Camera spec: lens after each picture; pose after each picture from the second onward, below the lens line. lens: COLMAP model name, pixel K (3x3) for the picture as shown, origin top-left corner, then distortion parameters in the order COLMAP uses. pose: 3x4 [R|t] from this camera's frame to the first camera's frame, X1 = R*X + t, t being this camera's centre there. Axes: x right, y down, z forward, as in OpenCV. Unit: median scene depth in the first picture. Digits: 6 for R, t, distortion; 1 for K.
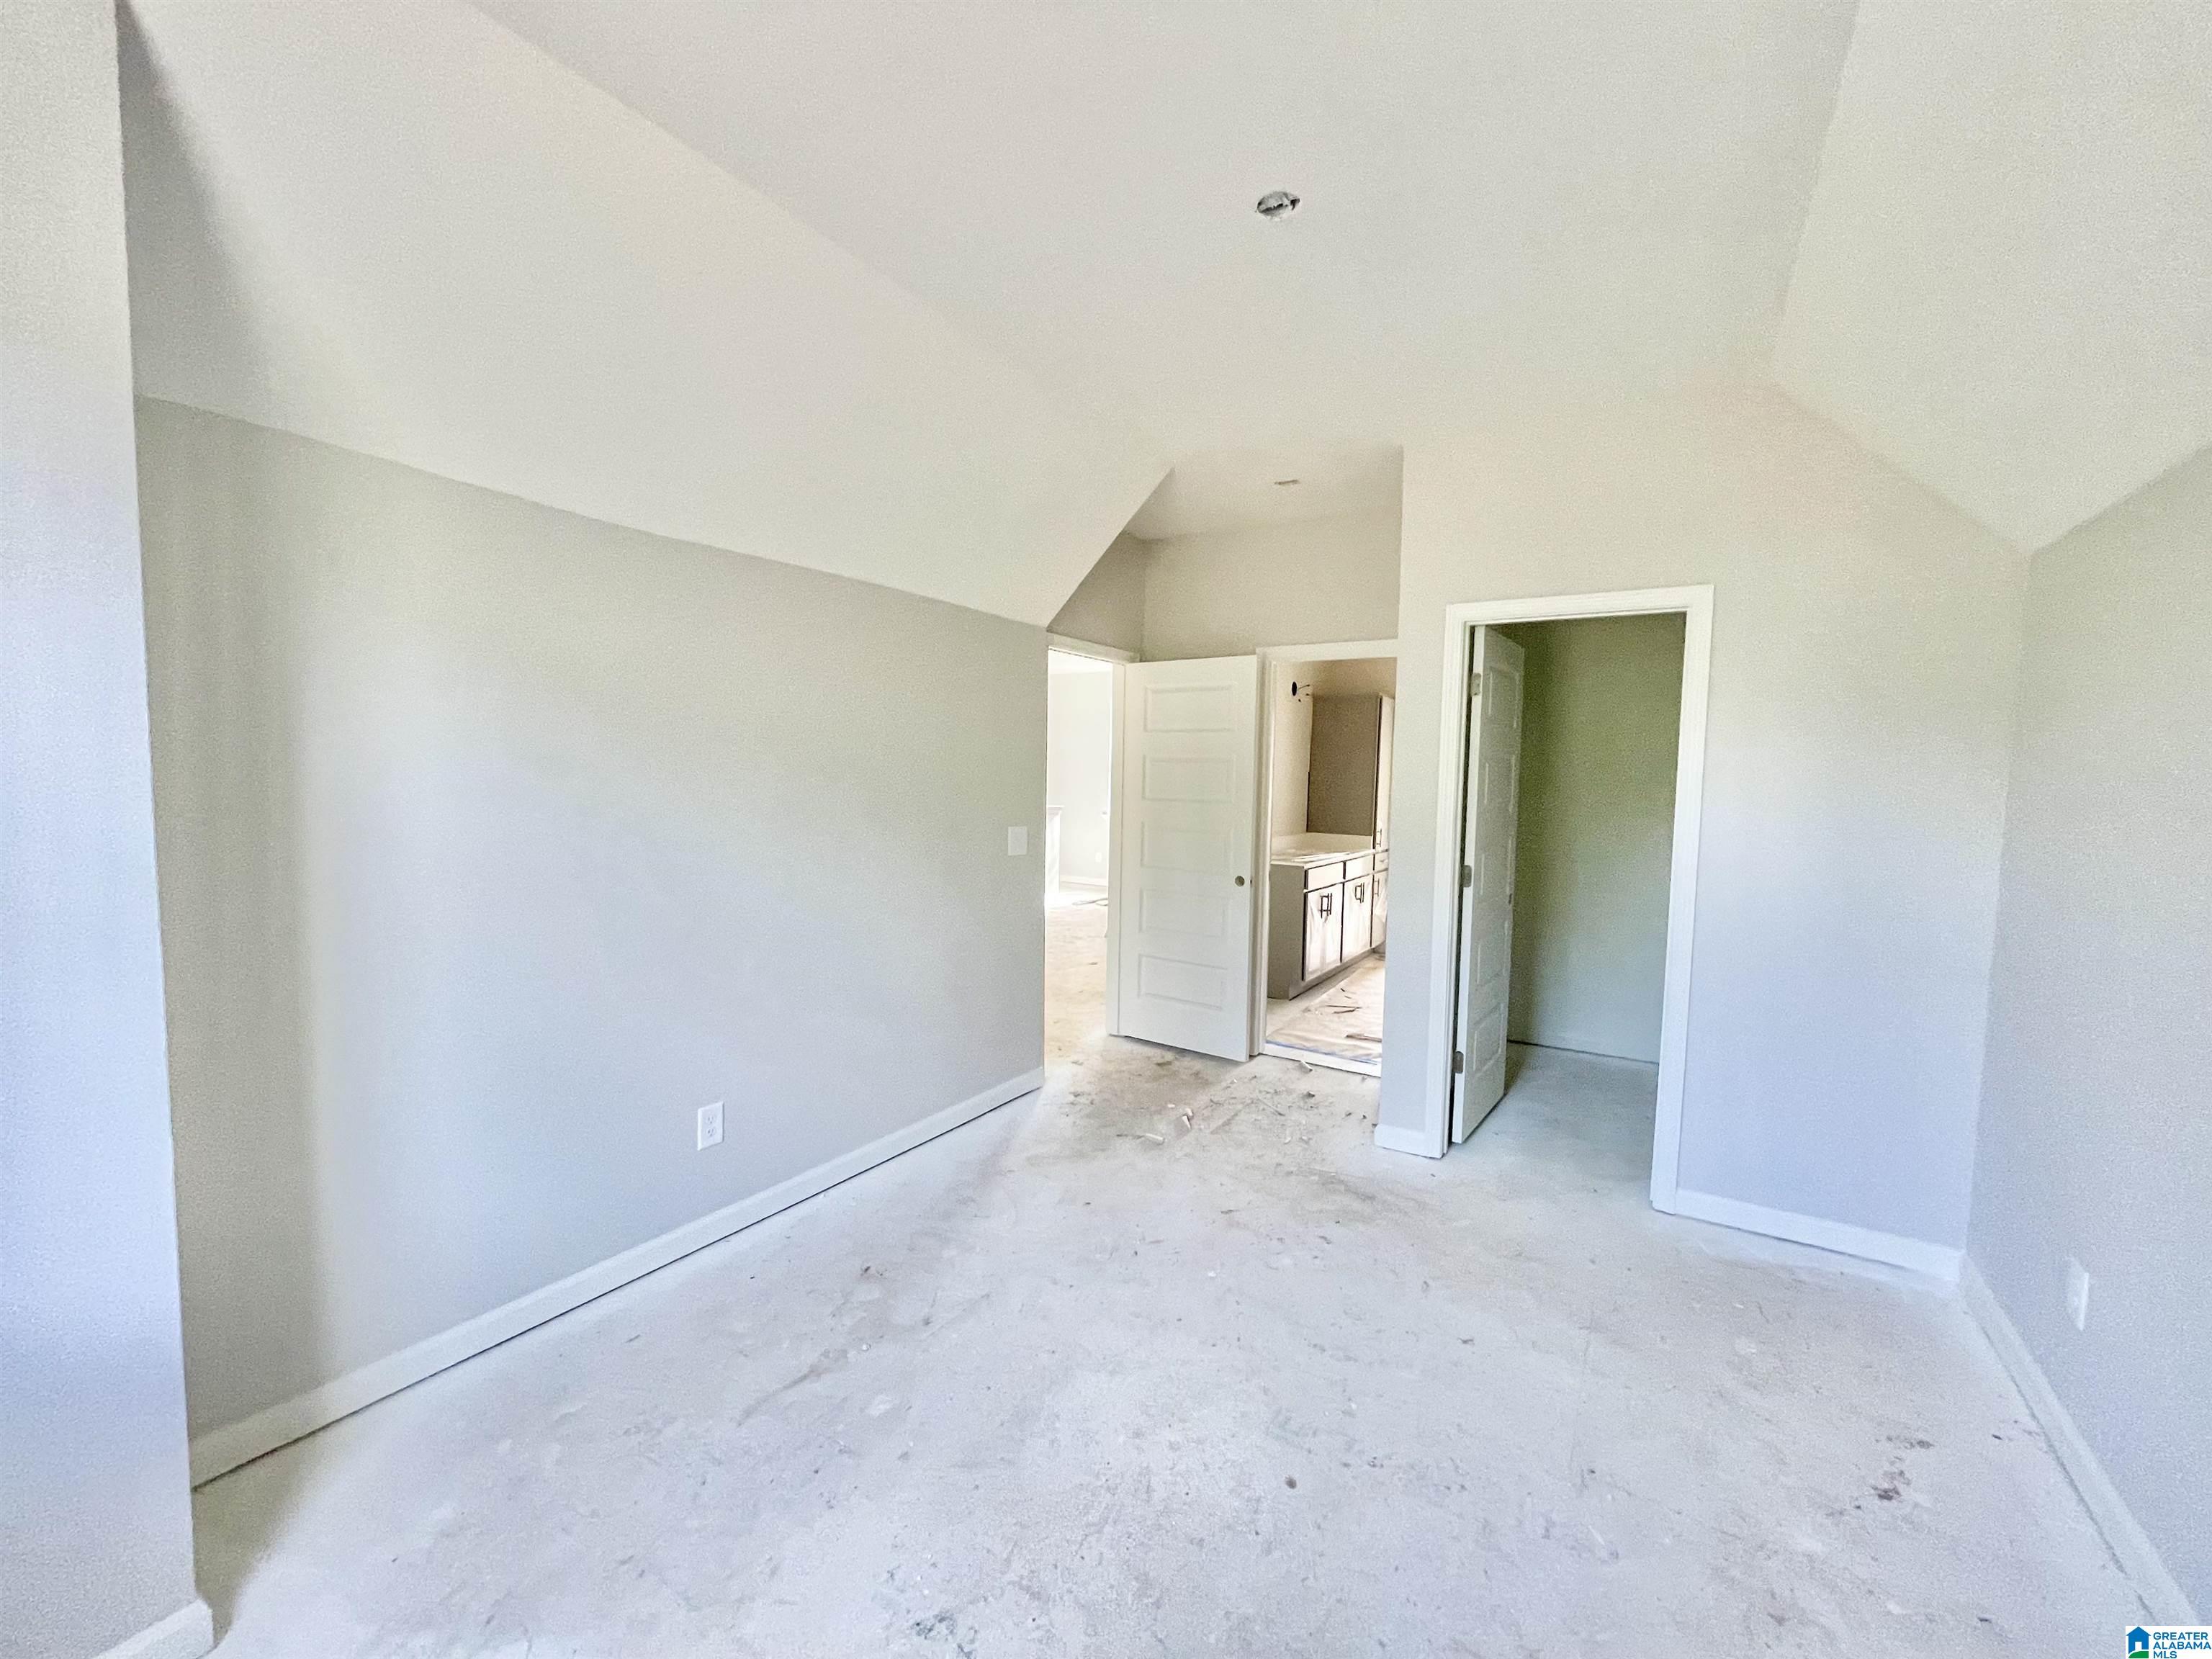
lens RADIAL K [[893.4, 0, 1106.0], [0, 893.4, 829.5], [0, 0, 1]] dist [-0.000229, -0.000311]
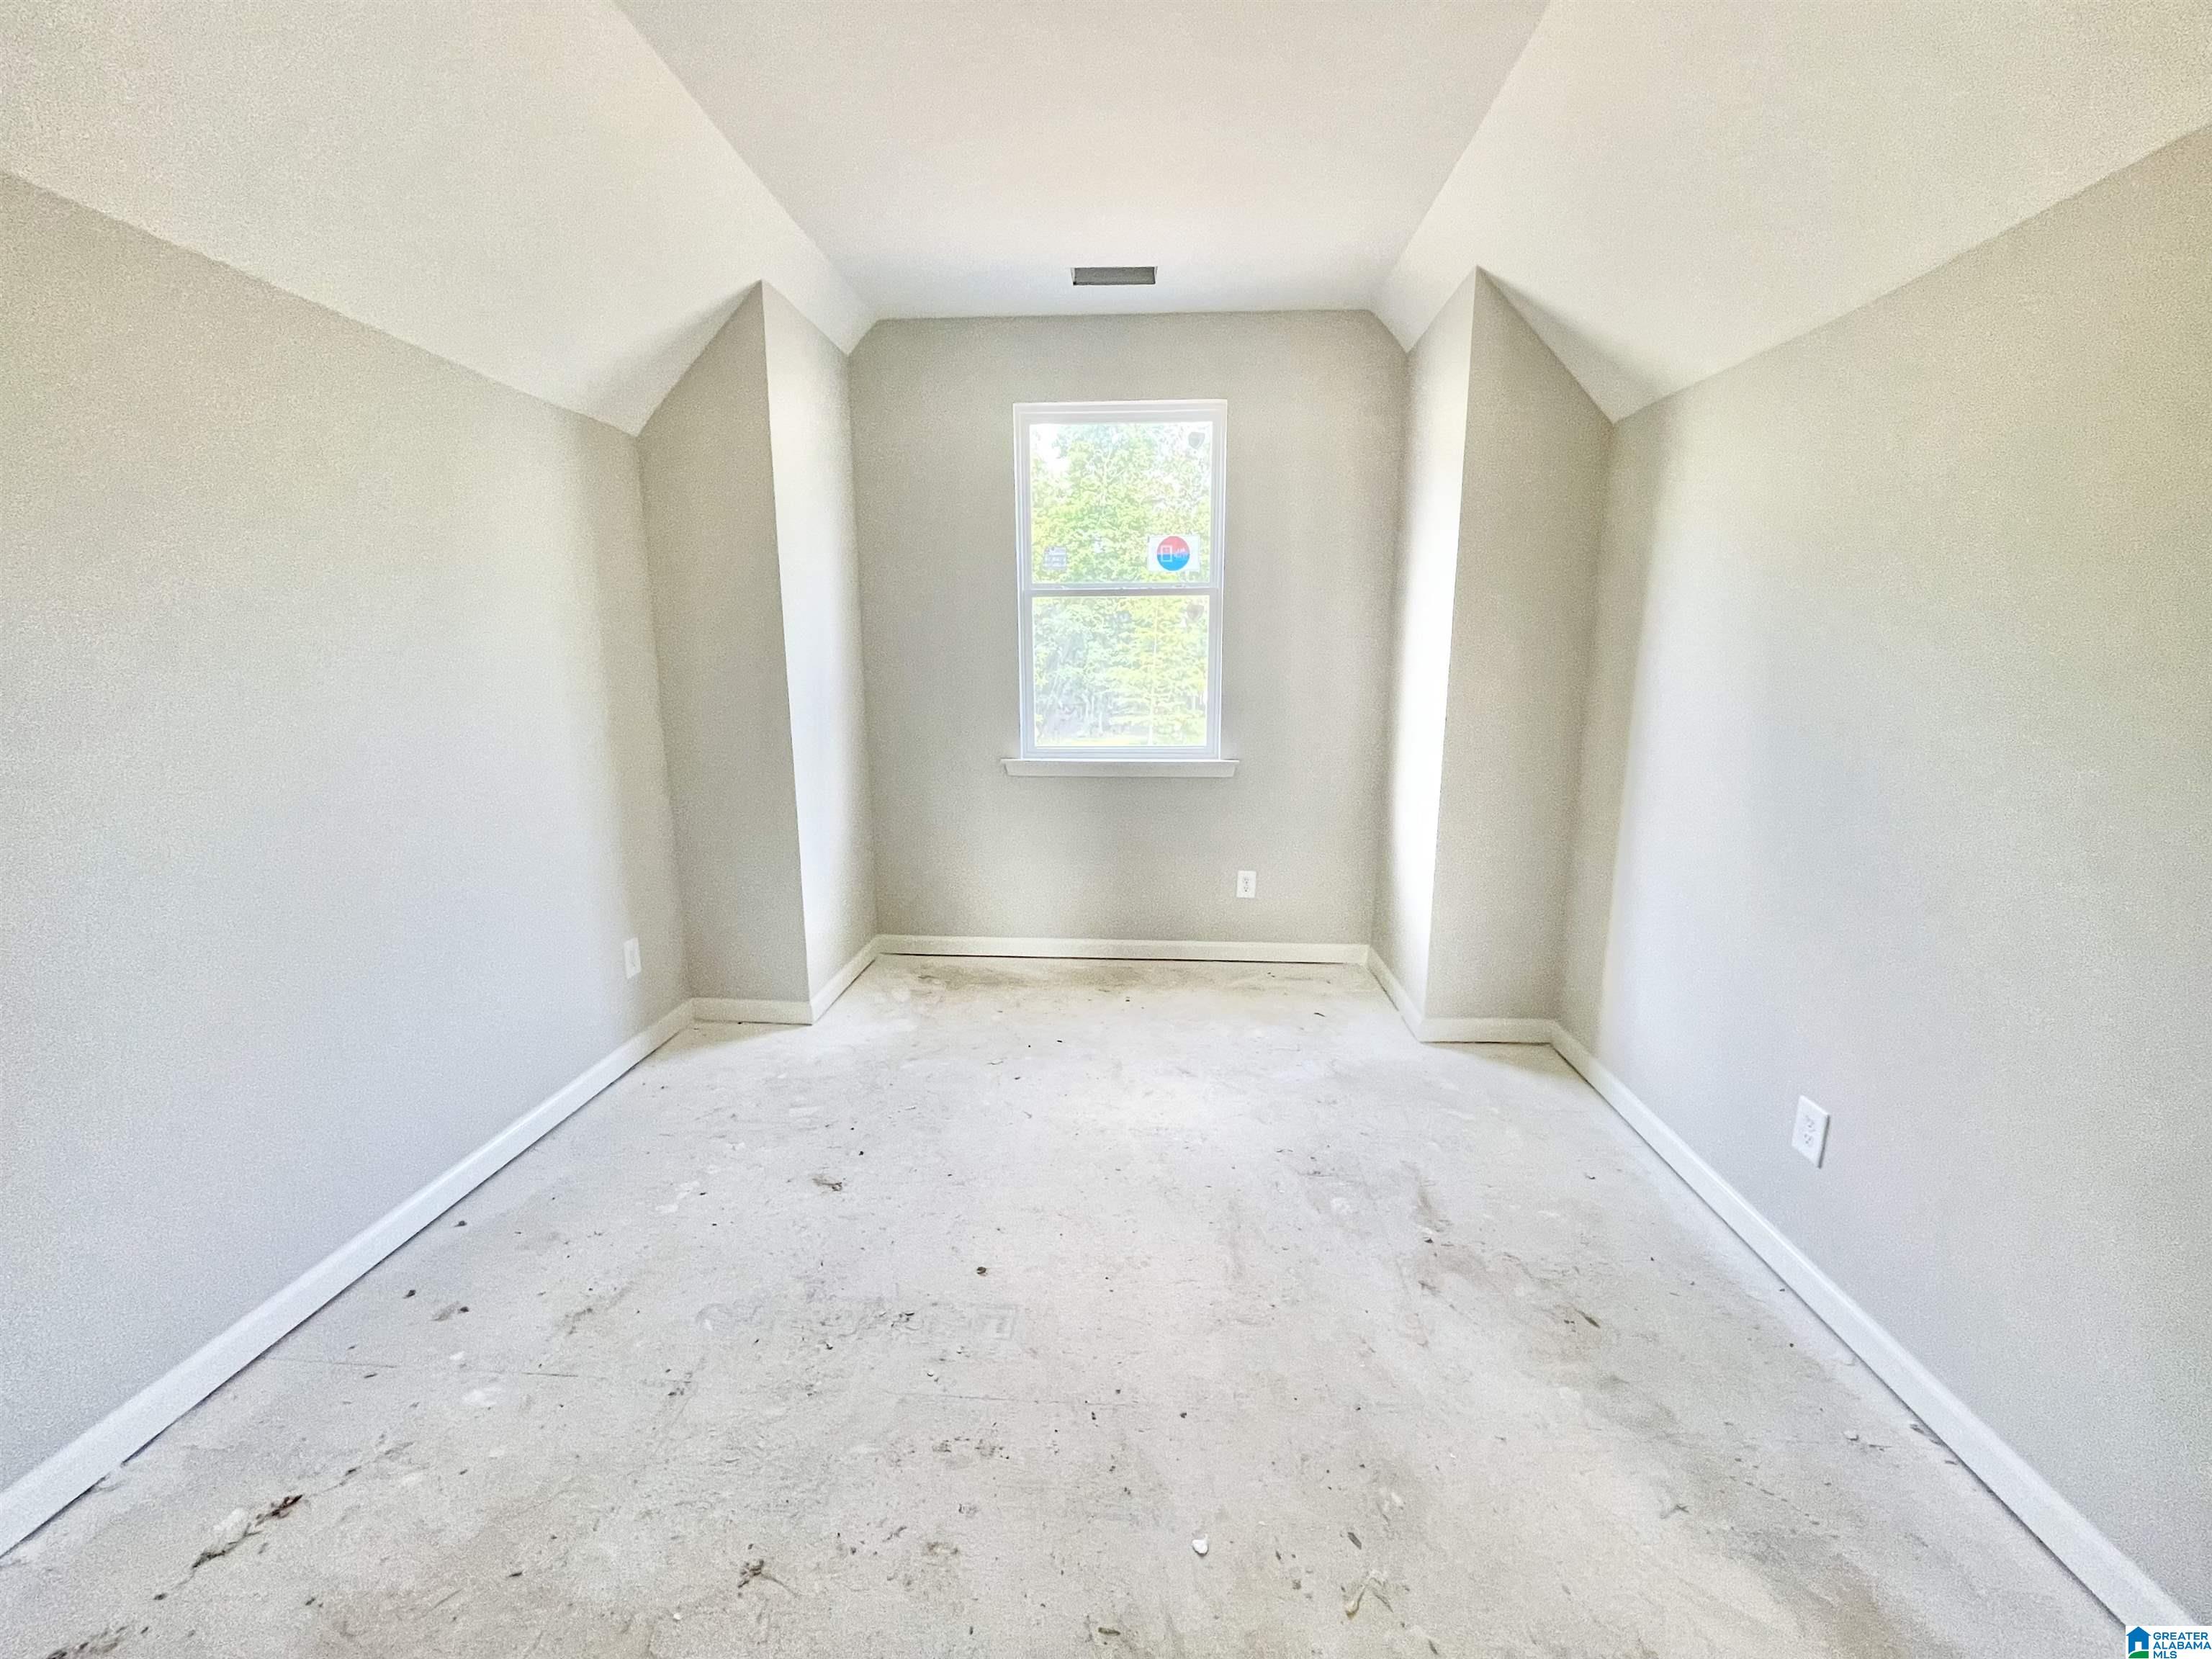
lens RADIAL K [[893.4, 0, 1106.0], [0, 893.4, 829.5], [0, 0, 1]] dist [-0.000229, -0.000311]
pose [[-0.874090, 0.075392, -0.479877, 0.475570], [-0.046632, 0.970297, 0.237381, -0.061201], [0.483520, 0.229870, -0.844611, 1.590380]]
